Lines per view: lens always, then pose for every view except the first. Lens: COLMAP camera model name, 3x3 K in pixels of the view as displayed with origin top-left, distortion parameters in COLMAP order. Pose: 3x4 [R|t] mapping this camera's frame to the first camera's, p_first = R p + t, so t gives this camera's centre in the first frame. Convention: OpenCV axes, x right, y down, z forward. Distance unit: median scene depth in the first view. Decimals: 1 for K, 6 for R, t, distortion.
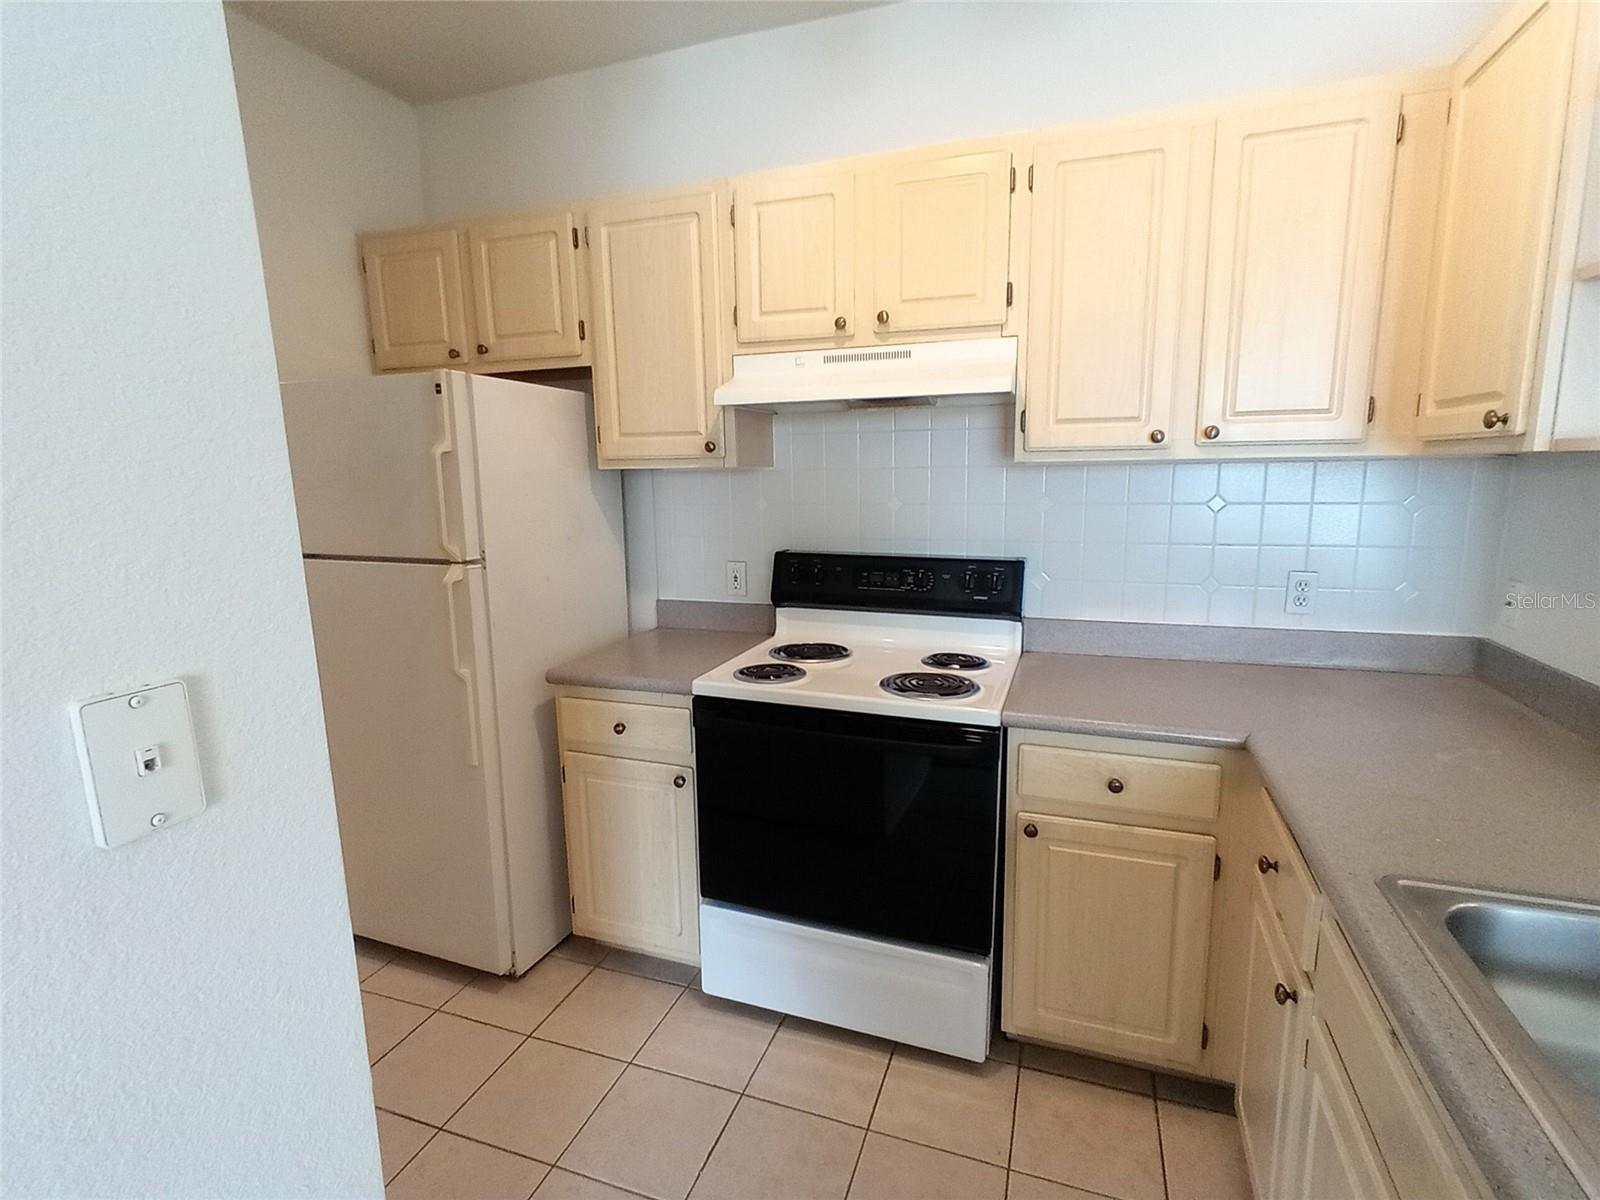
lens RADIAL K [[790.6, 0, 787.9], [0, 790.6, 606.9], [0, 0, 1]] dist [0.003699, -0.001031]
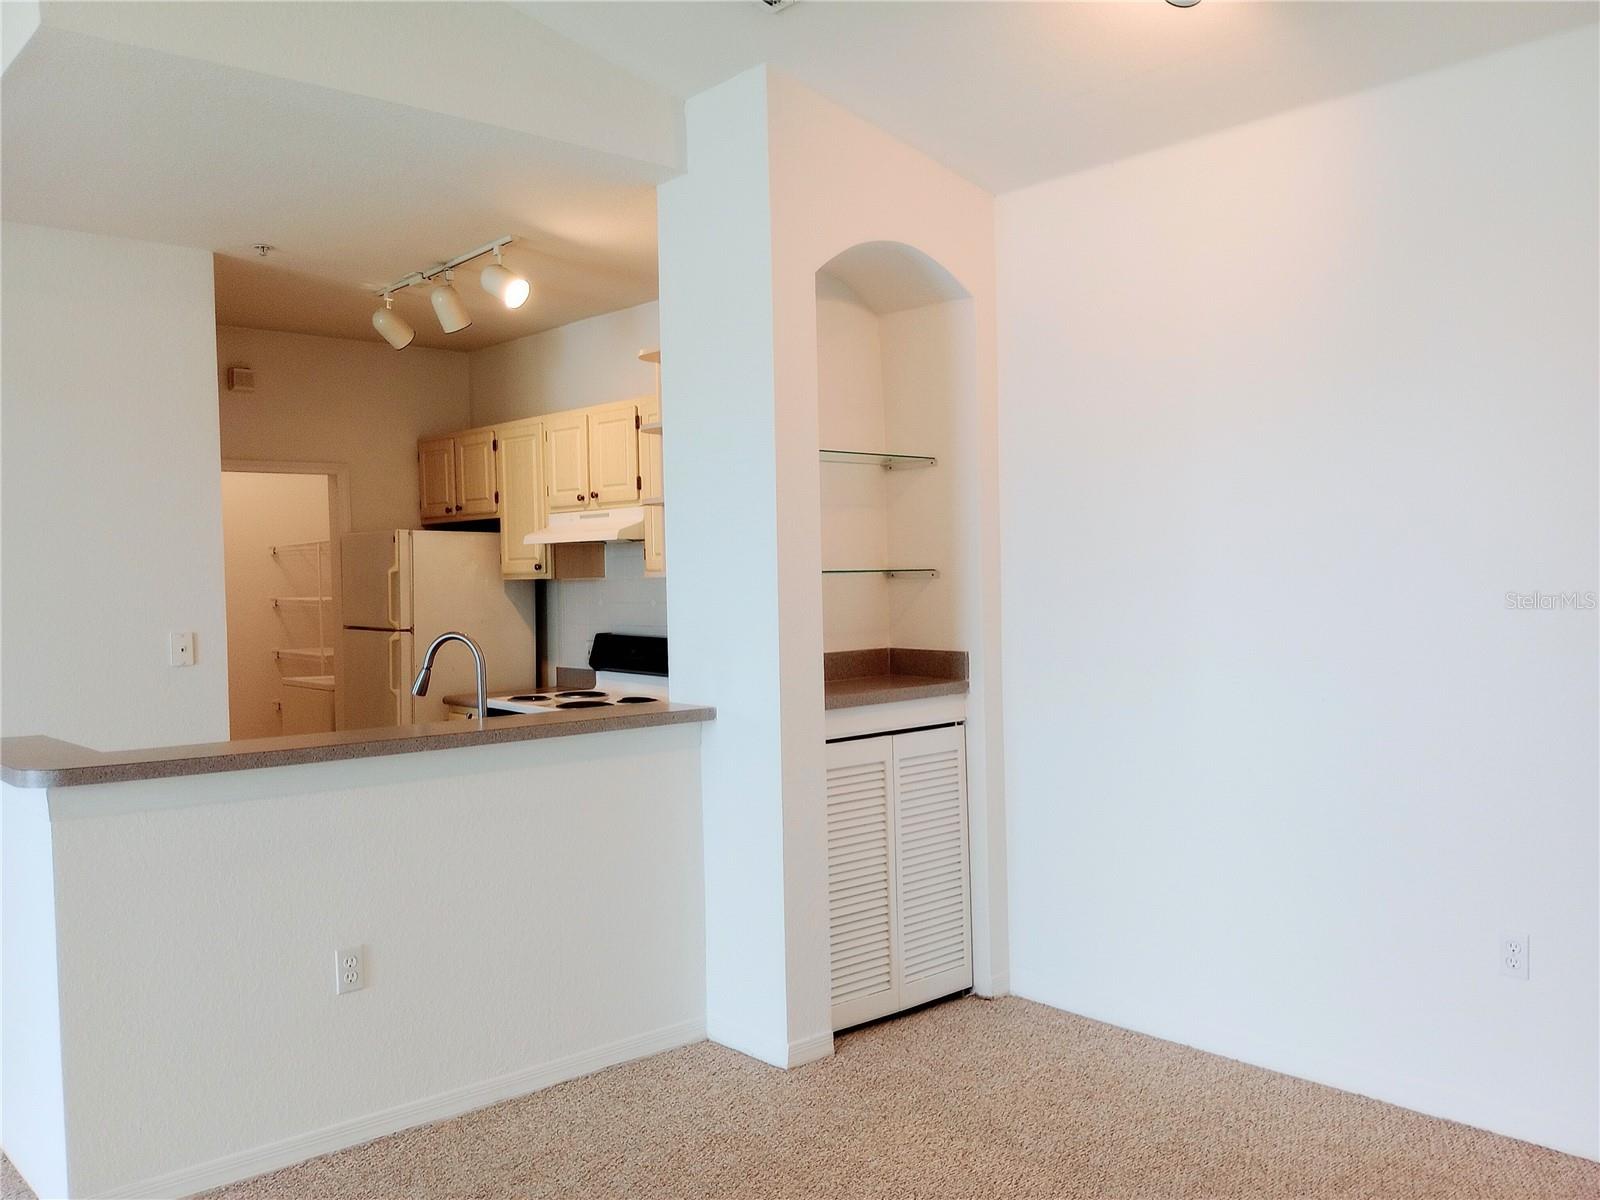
lens RADIAL K [[1431.2, 0, 810.9], [0, 1431.2, 602.6], [0, 0, 1]] dist [0.089599, -0.058015]
pose [[0.872169, 0.009450, -0.489113, 2.016900], [-0.078839, 0.989460, -0.121466, 0.206298], [0.482810, 0.144500, 0.863721, -1.414982]]
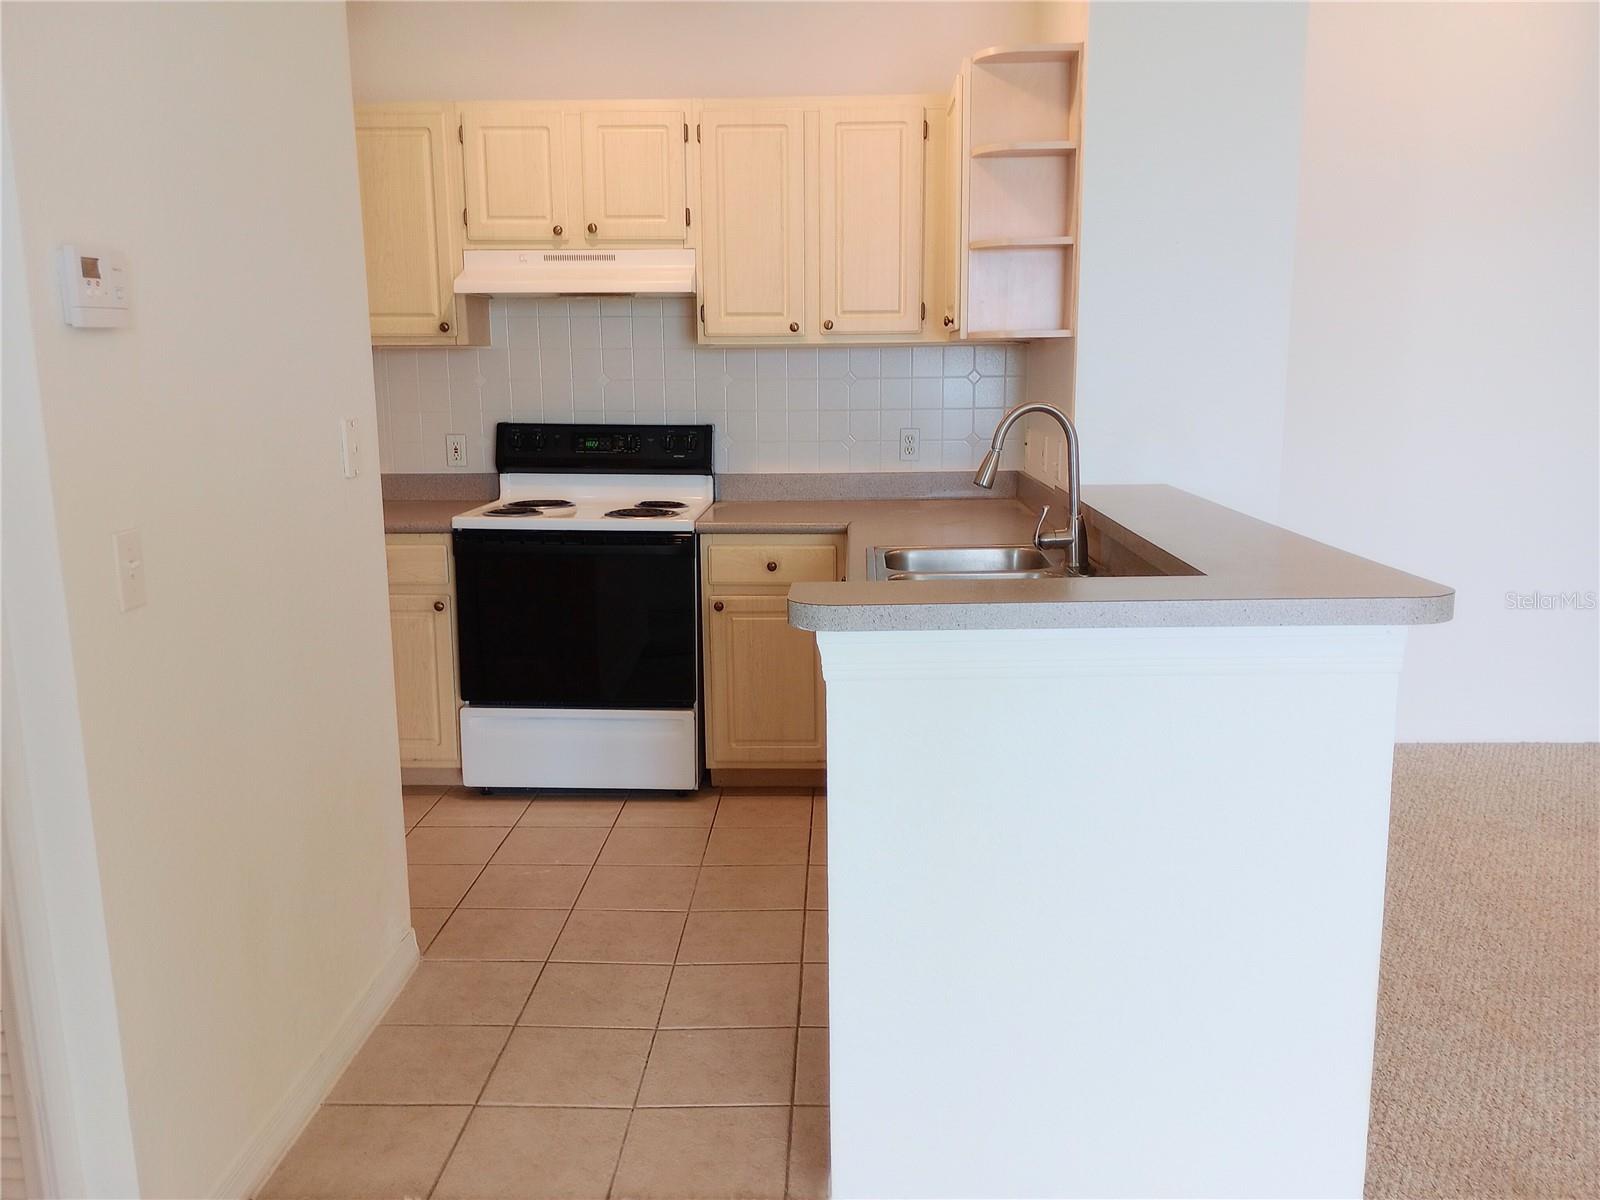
lens RADIAL K [[1431.2, 0, 791.6], [0, 1431.2, 608.6], [0, 0, 1]] dist [0.089599, -0.058015]
pose [[0.953759, -0.040753, 0.297795, -0.279873], [0.044043, 0.999020, -0.004343, 0.259584], [-0.297327, 0.017258, 0.954620, -1.253609]]
